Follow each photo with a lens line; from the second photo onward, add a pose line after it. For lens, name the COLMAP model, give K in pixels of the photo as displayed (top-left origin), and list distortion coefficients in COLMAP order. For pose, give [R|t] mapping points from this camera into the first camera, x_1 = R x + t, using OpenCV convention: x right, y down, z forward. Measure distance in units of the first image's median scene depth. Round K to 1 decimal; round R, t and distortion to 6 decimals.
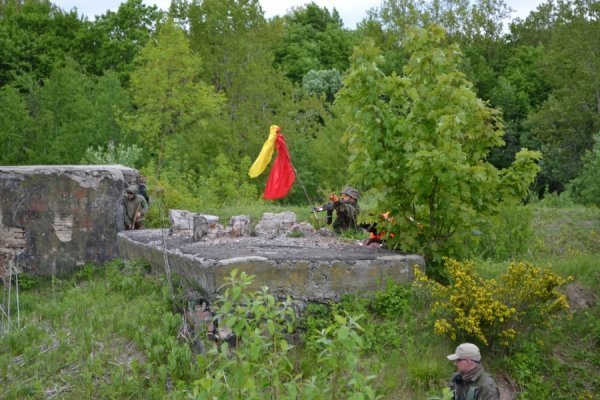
lens RADIAL K [[1295.1, 0, 300.0], [0, 1295.1, 200.0], [0, 0, 1]] dist [-0.061564, 0.246637]
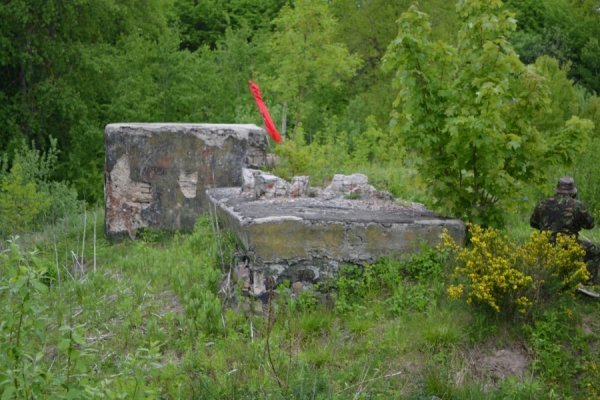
lens RADIAL K [[1295.1, 0, 300.0], [0, 1295.1, 200.0], [0, 0, 1]] dist [-0.061564, 0.246637]
pose [[0.988147, 0.030674, -0.150415, 0.117735], [-0.026217, 0.999159, 0.031522, -0.001570], [0.151255, -0.027205, 0.988120, -0.009260]]
